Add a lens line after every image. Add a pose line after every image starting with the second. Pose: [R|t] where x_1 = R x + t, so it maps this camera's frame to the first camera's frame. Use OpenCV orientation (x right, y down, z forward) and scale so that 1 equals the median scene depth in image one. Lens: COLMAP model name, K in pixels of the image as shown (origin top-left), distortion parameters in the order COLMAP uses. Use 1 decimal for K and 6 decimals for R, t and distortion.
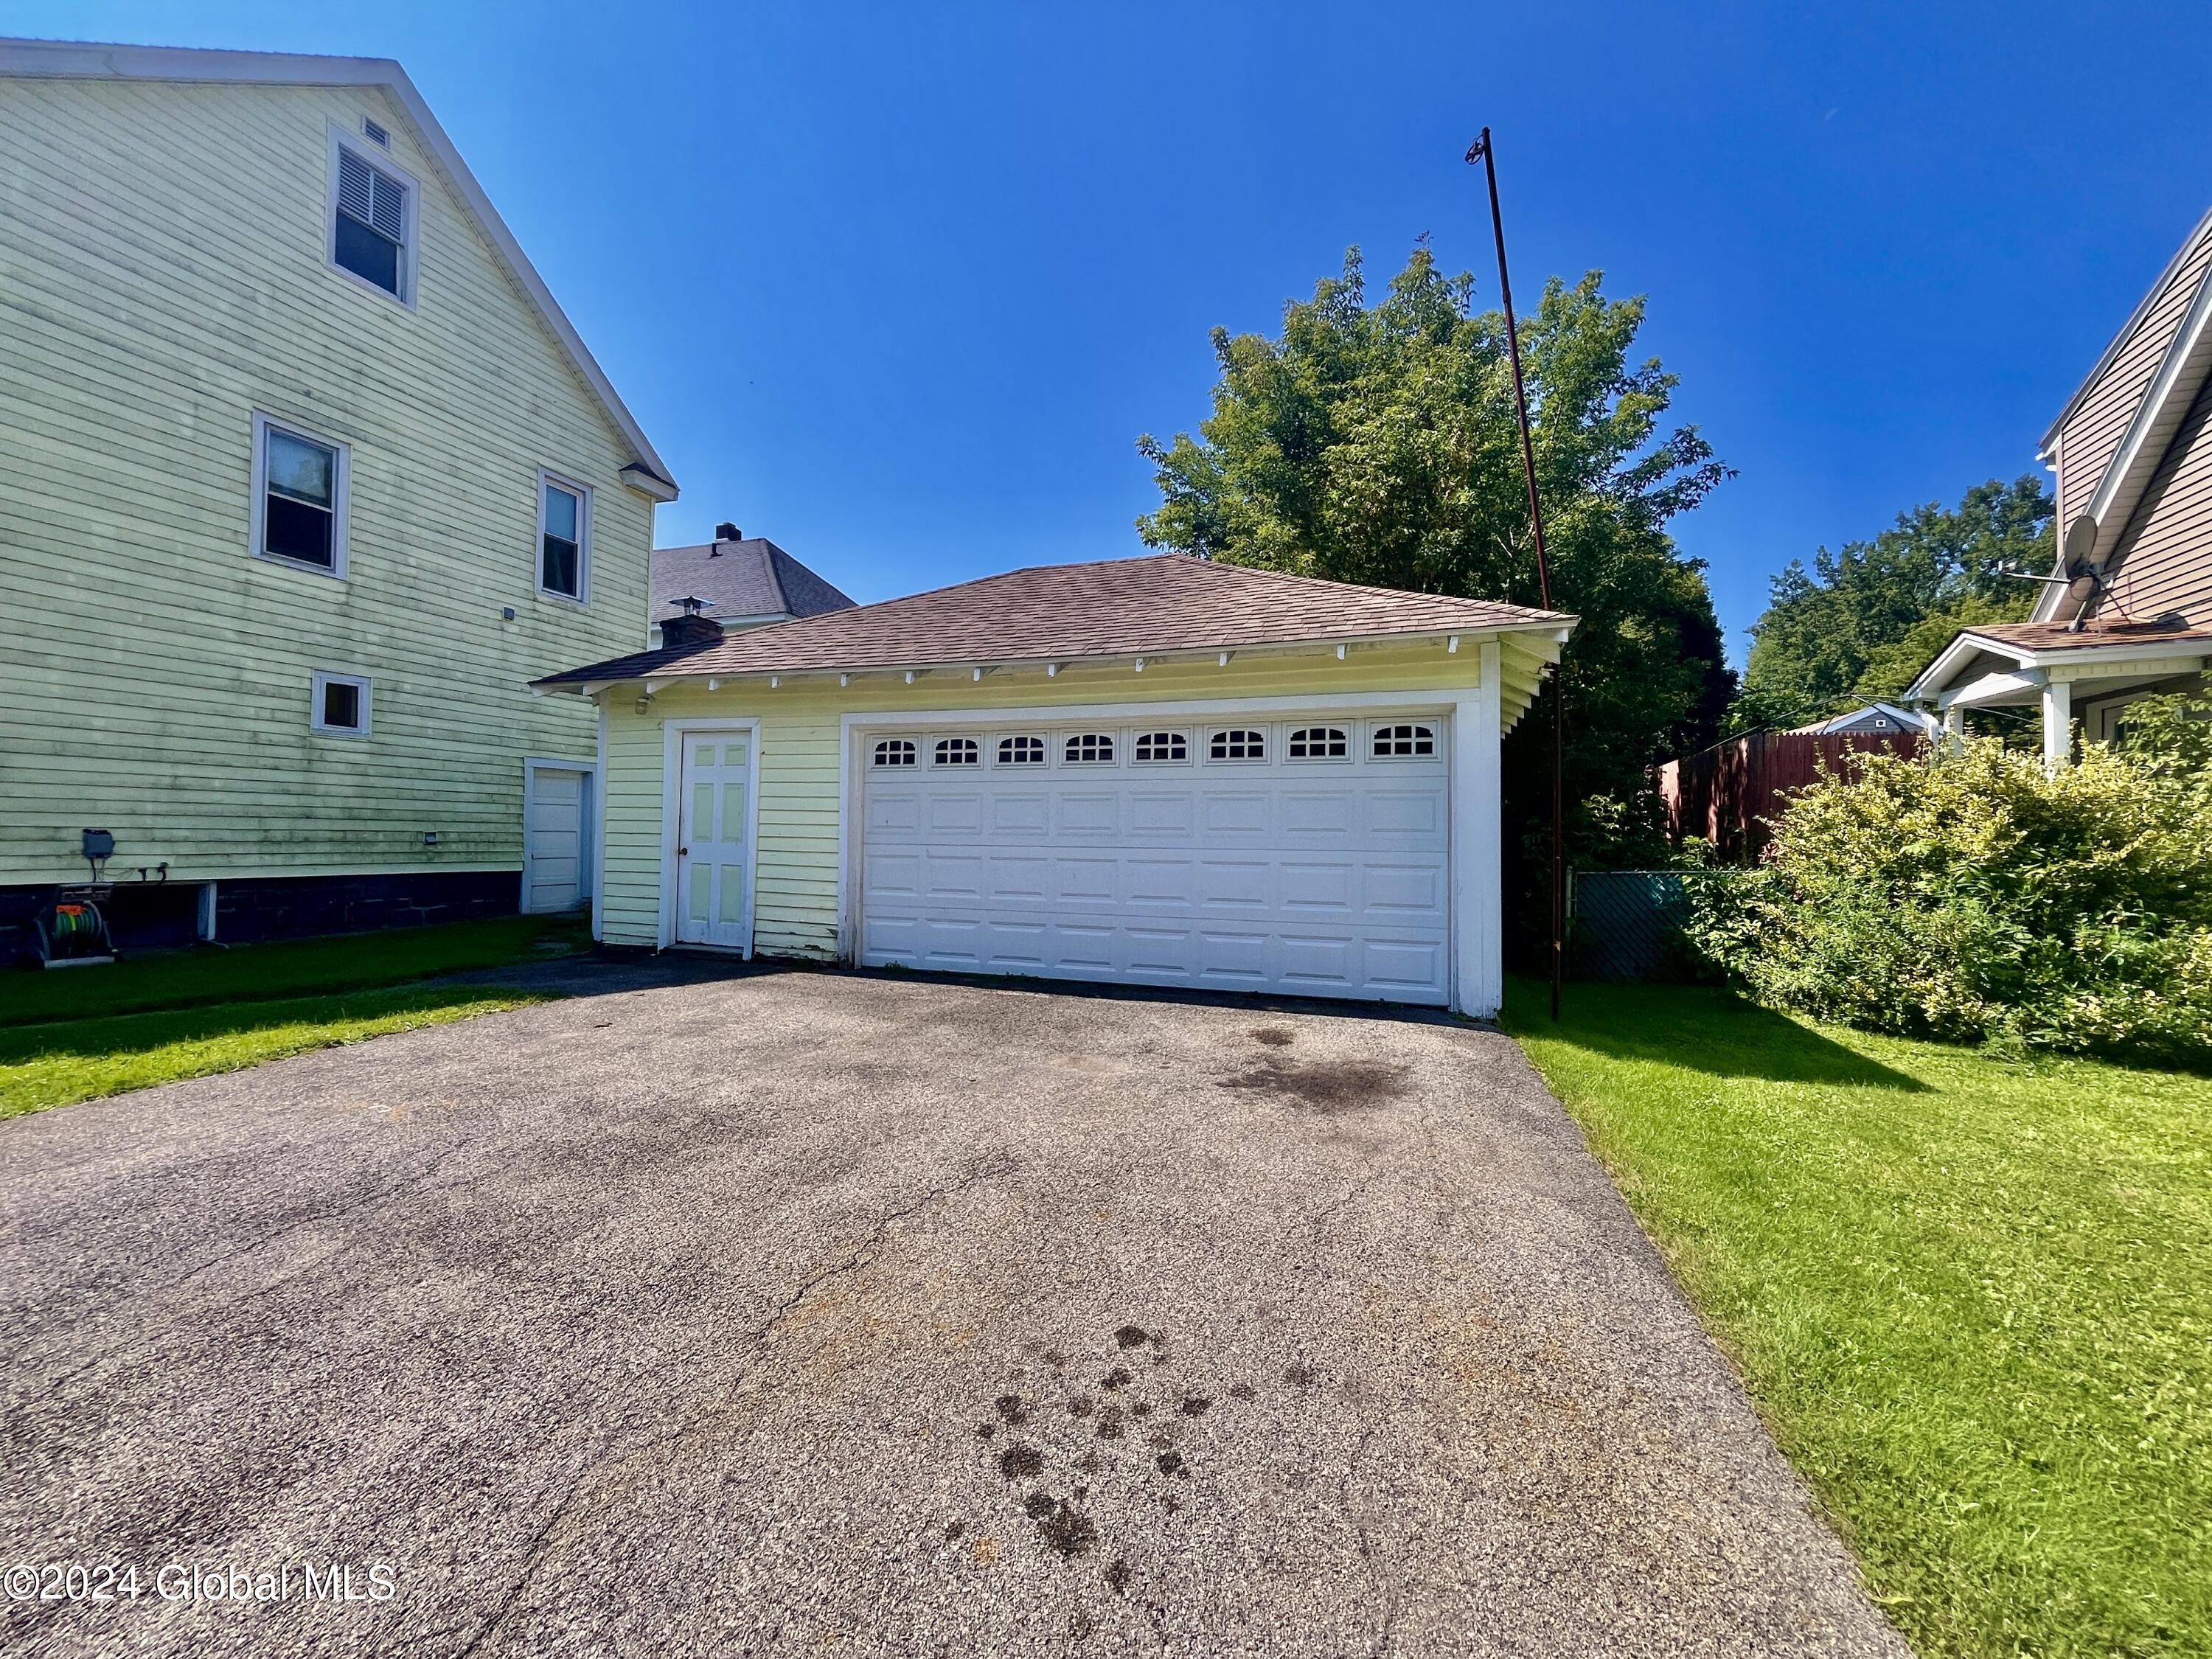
lens RADIAL K [[896.4, 0, 1100.8], [0, 896.4, 825.7], [0, 0, 1]] dist [-0.003135, -0.000369]
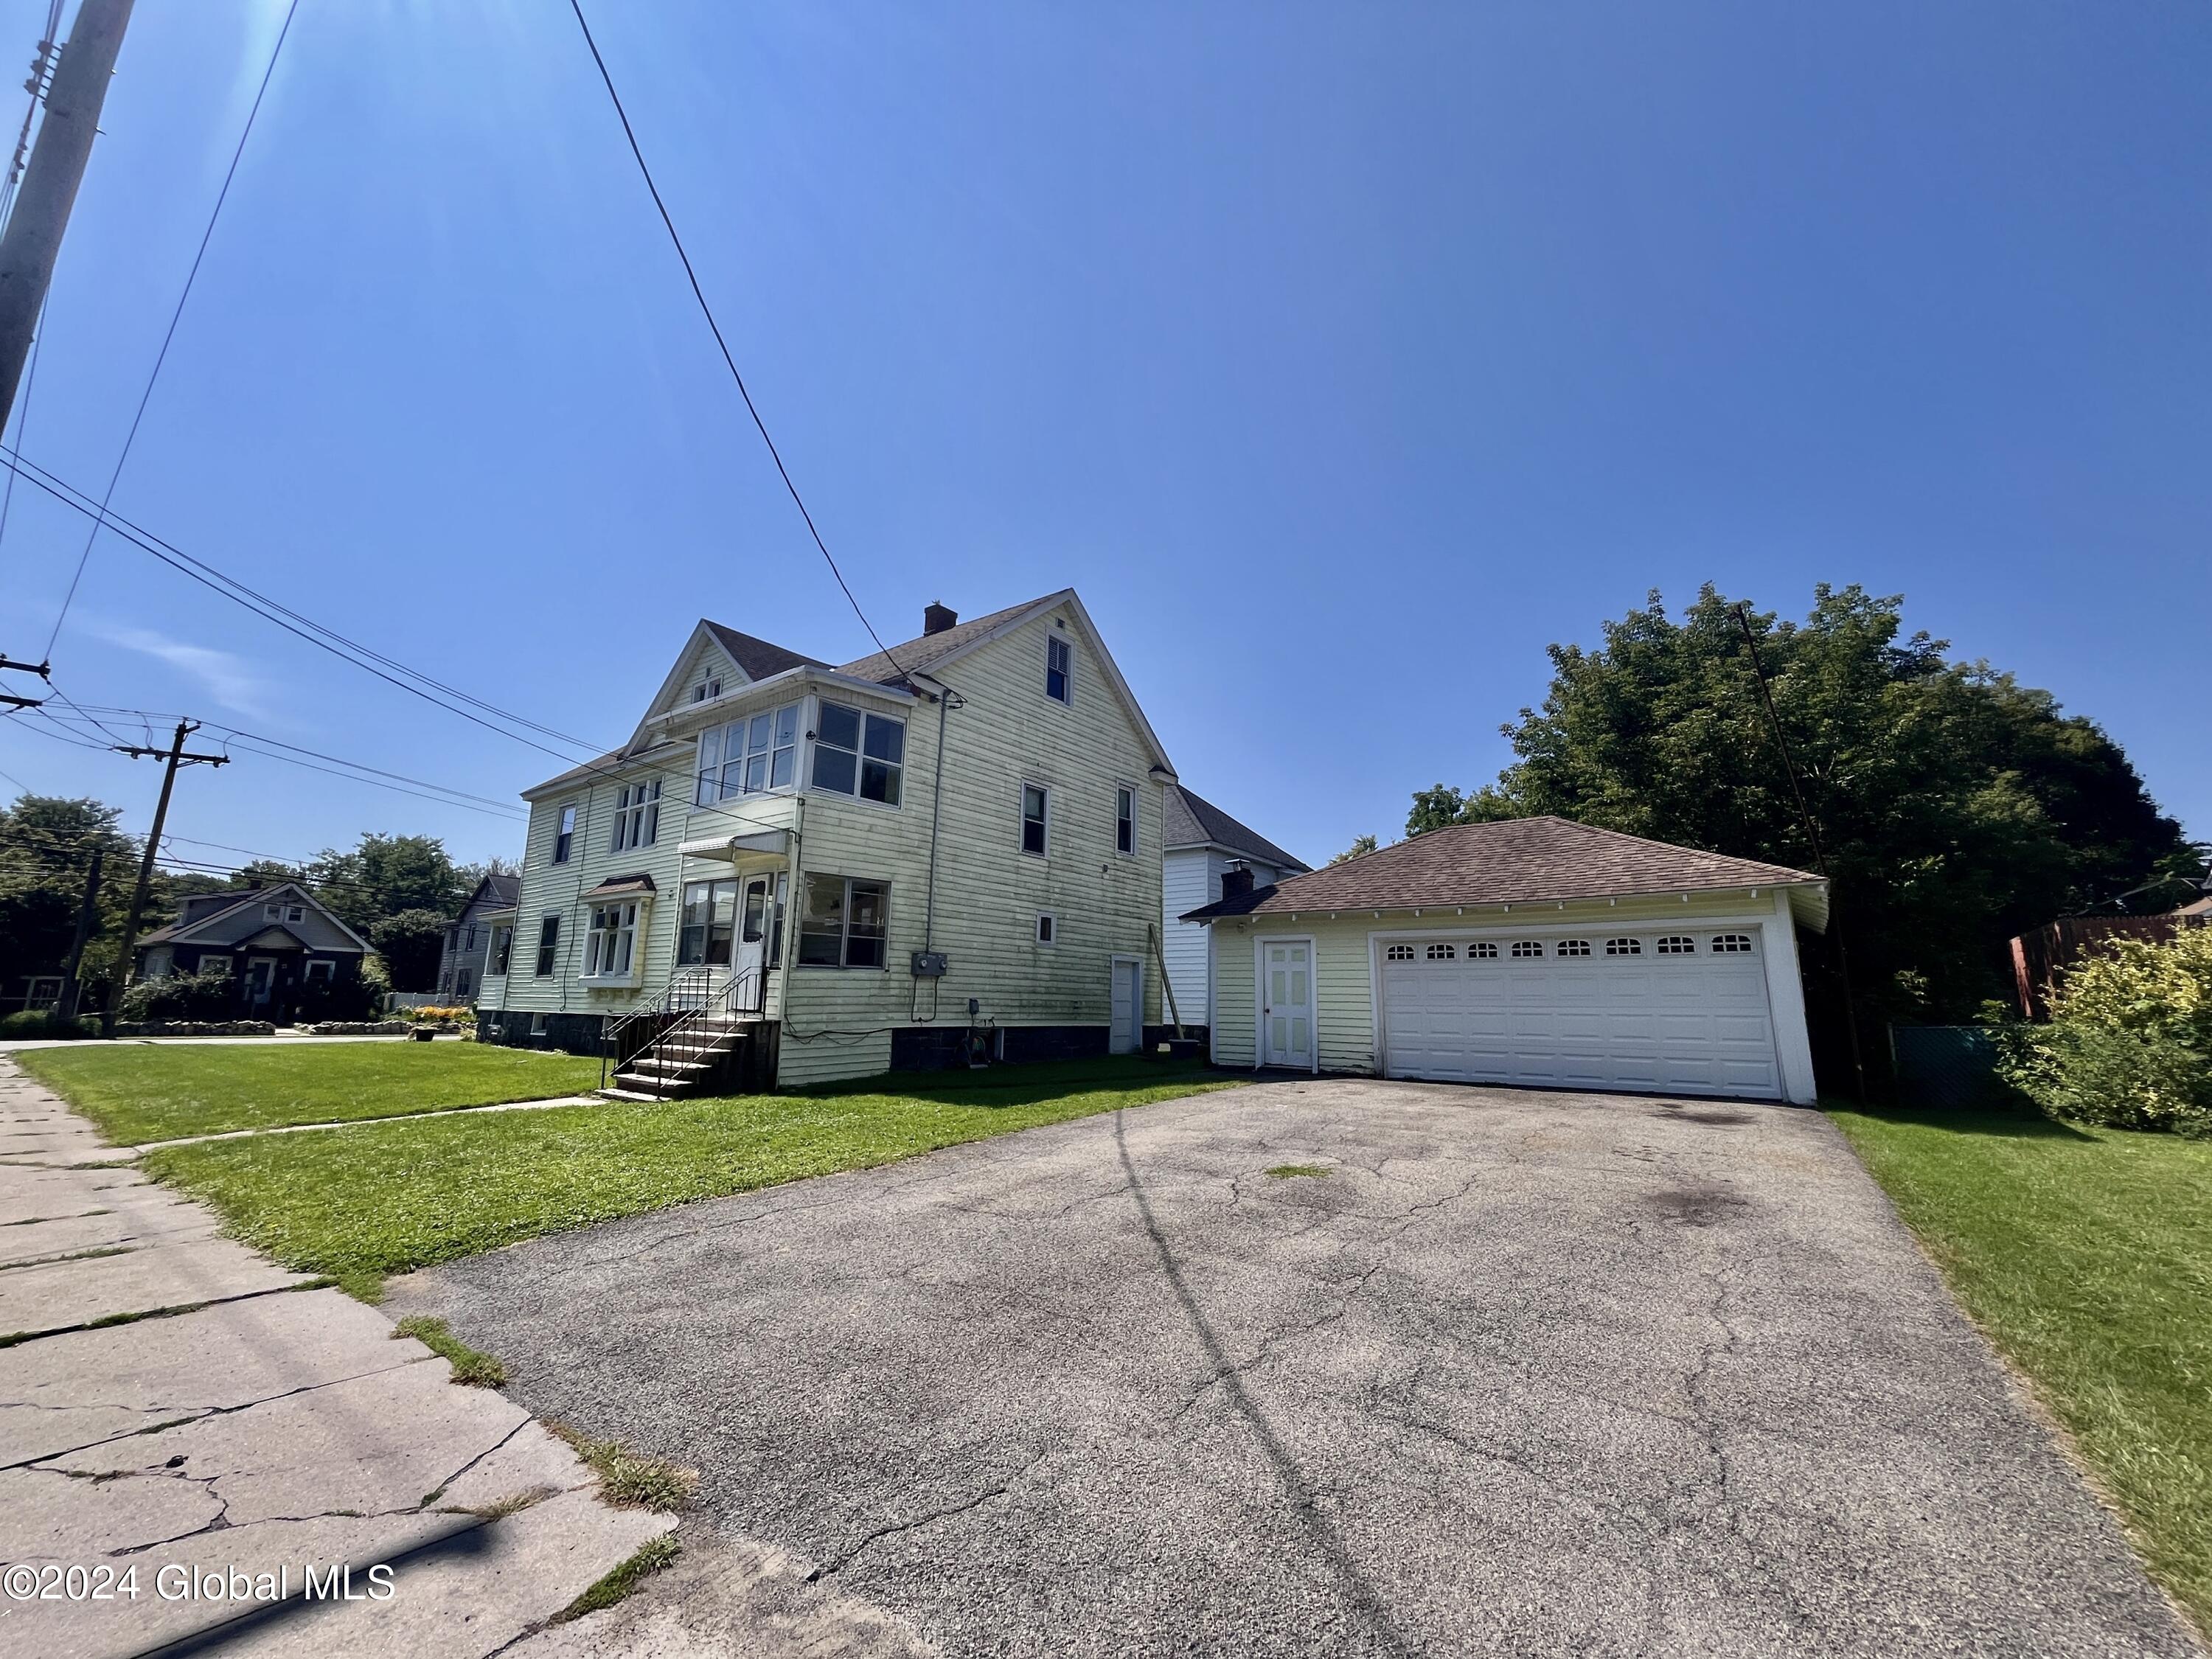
lens RADIAL K [[896.4, 0, 1100.2], [0, 896.4, 828.7], [0, 0, 1]] dist [-0.003135, -0.000369]
pose [[0.951419, -0.060859, -0.301824, -0.222220], [0.002974, 0.982041, -0.188643, 0.008476], [0.307884, 0.178581, 0.934514, -0.794395]]
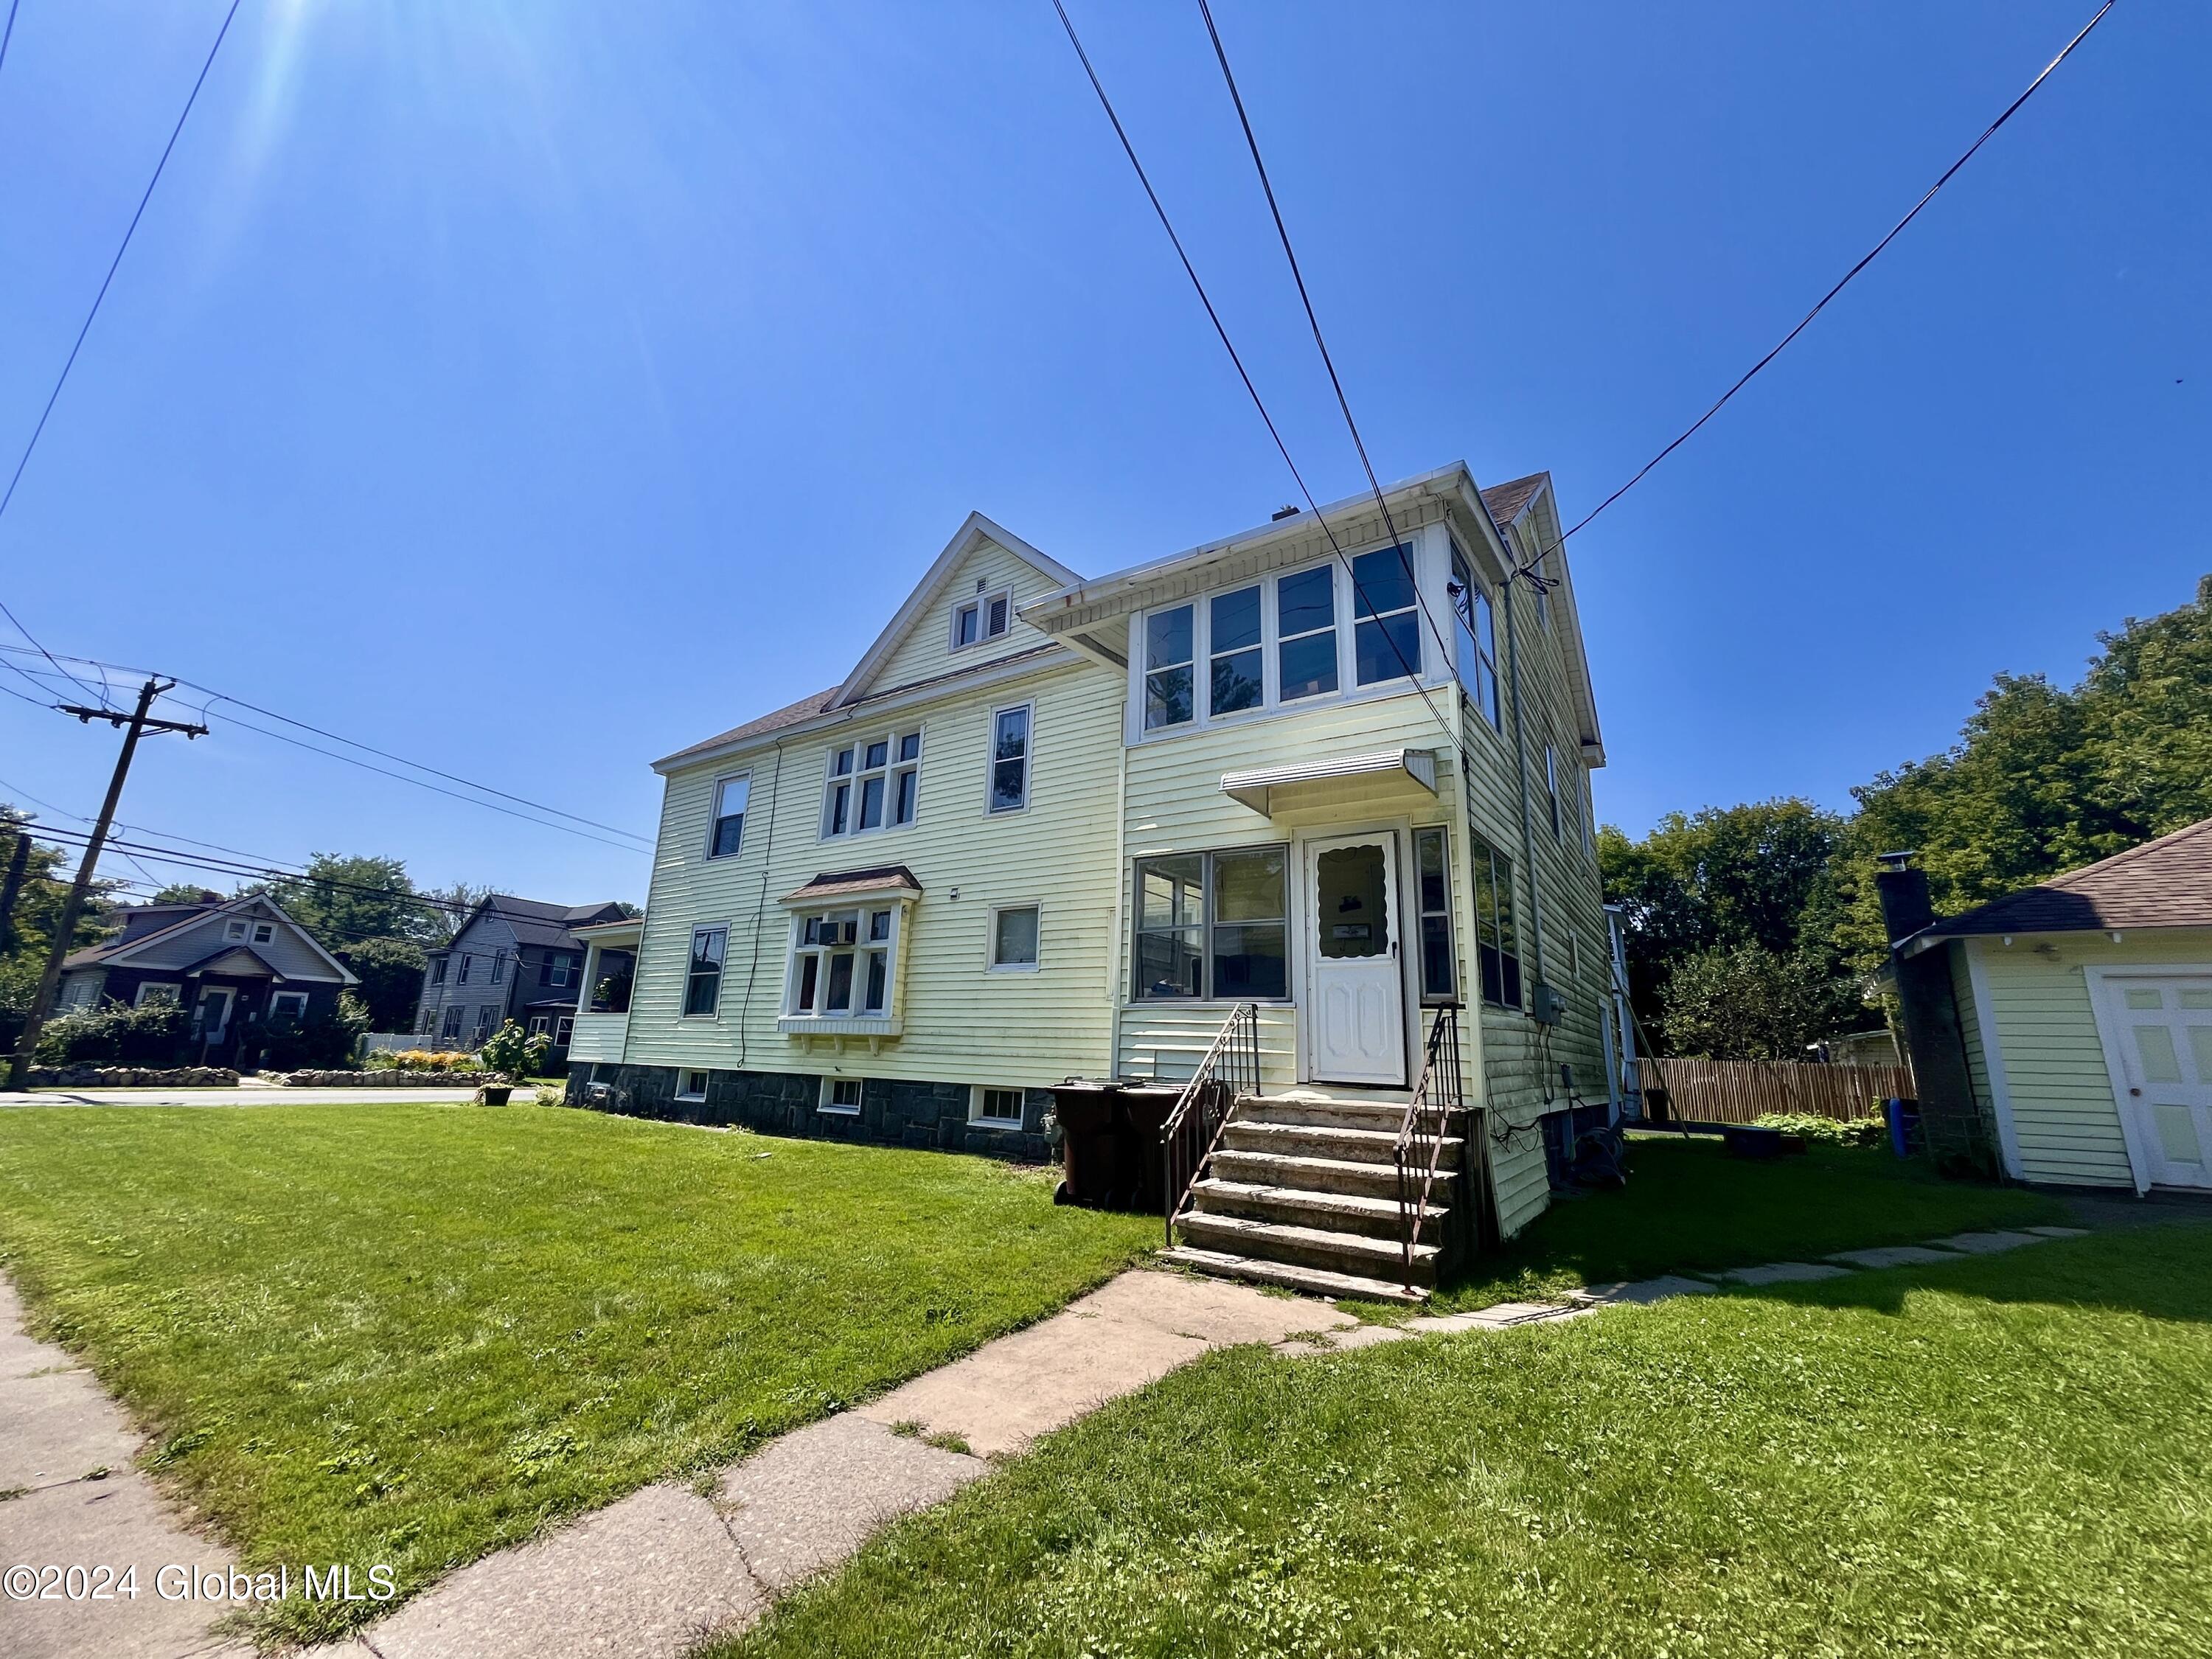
lens RADIAL K [[896.4, 0, 1102.8], [0, 896.4, 826.1], [0, 0, 1]] dist [-0.003135, -0.000369]
pose [[0.966629, -0.051603, -0.250929, -1.338599], [-0.011757, 0.969535, -0.244672, -0.003688], [0.255911, 0.239457, 0.936574, -0.356708]]
